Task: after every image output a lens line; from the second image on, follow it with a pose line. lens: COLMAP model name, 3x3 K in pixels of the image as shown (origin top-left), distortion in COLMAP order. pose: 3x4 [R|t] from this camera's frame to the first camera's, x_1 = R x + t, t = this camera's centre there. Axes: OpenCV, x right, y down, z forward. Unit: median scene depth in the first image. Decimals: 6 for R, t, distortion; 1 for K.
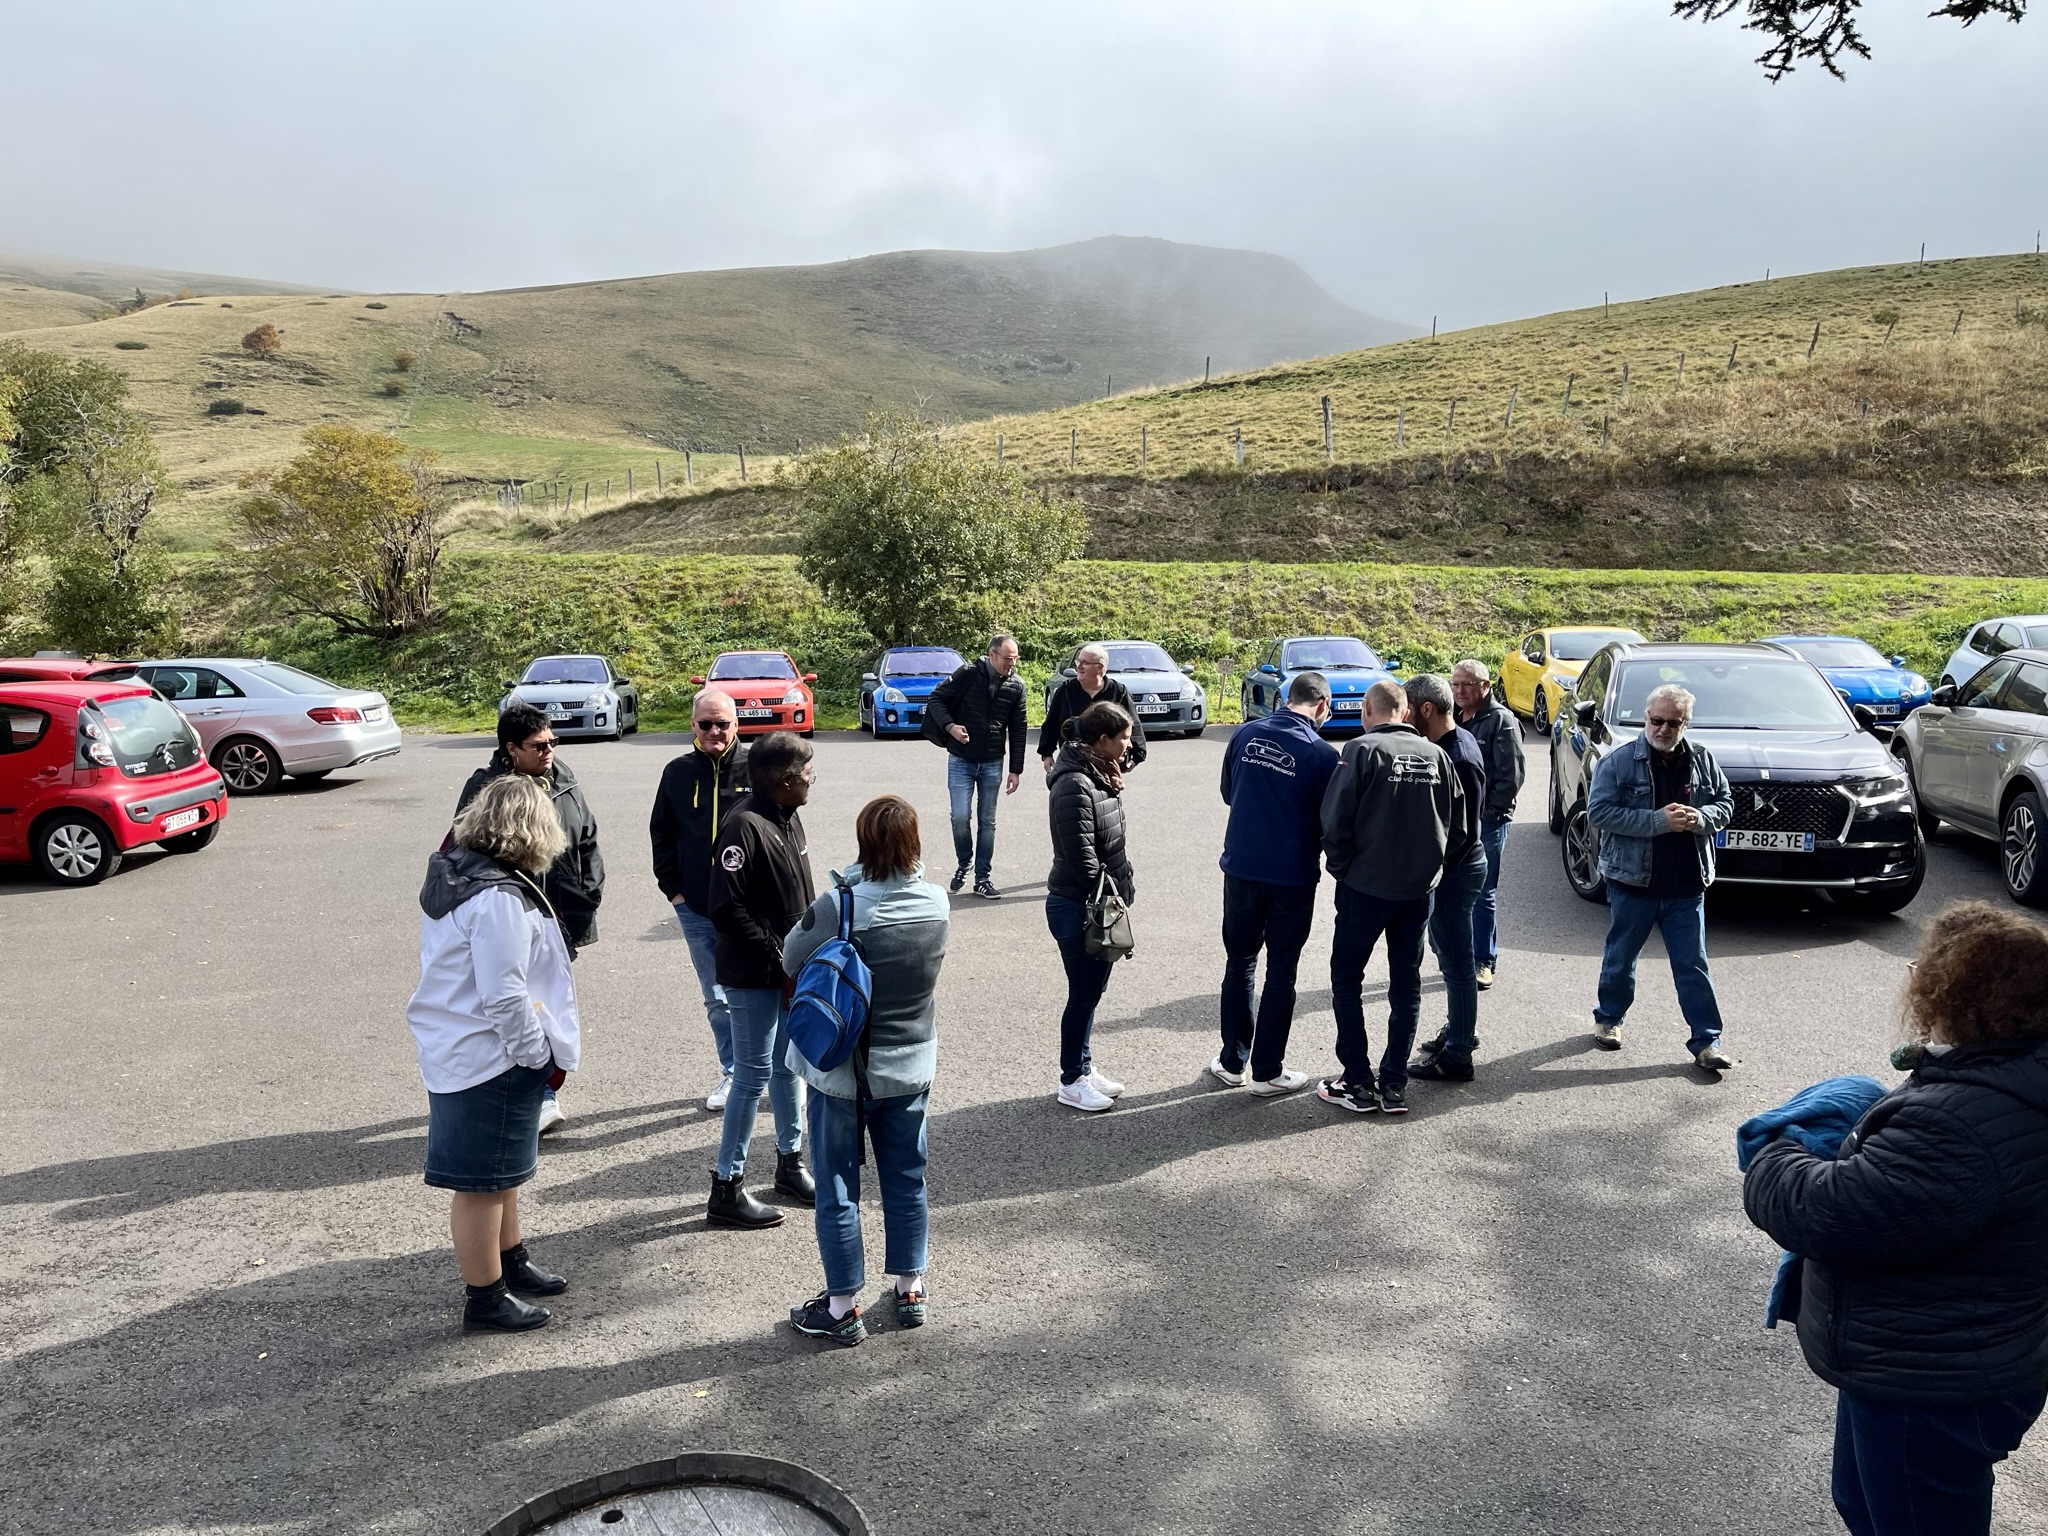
lens RADIAL K [[1559.6, 0, 1004.0], [0, 1559.6, 767.8], [0, 0, 1]] dist [0.089258, -0.109447]
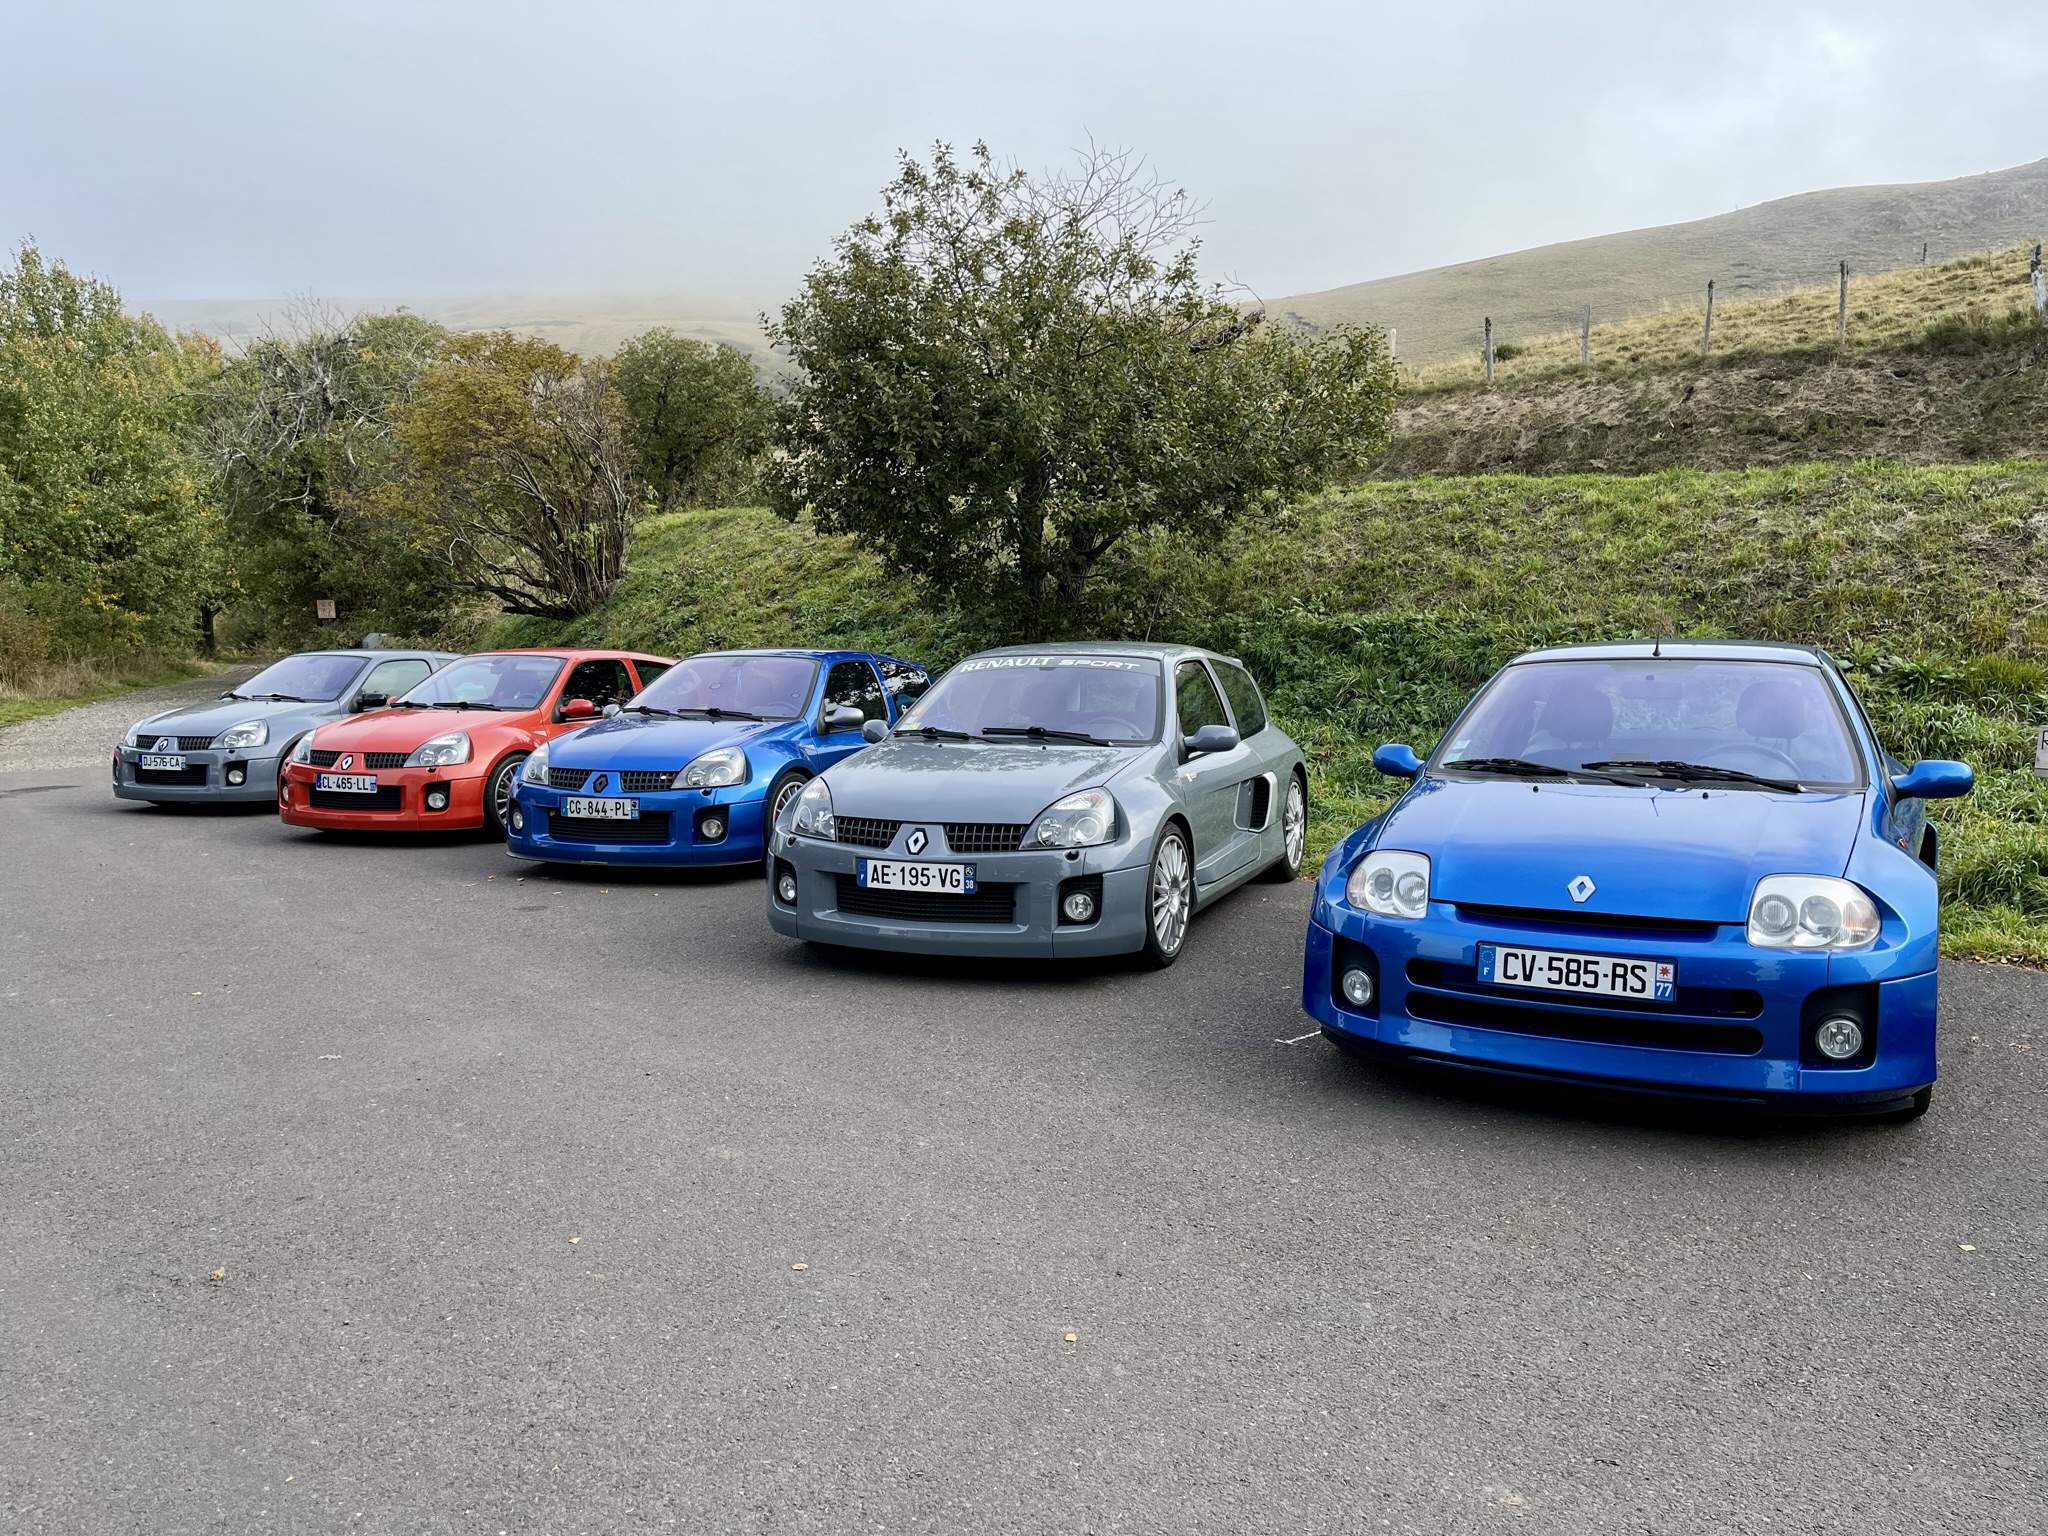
lens RADIAL K [[1559.6, 0, 1004.0], [0, 1559.6, 767.8], [0, 0, 1]] dist [0.089258, -0.109447]
pose [[0.863782, 0.059674, -0.500320, 0.081461], [-0.059113, 0.998107, 0.016989, -0.020002], [0.500386, 0.014900, 0.865674, 0.240164]]
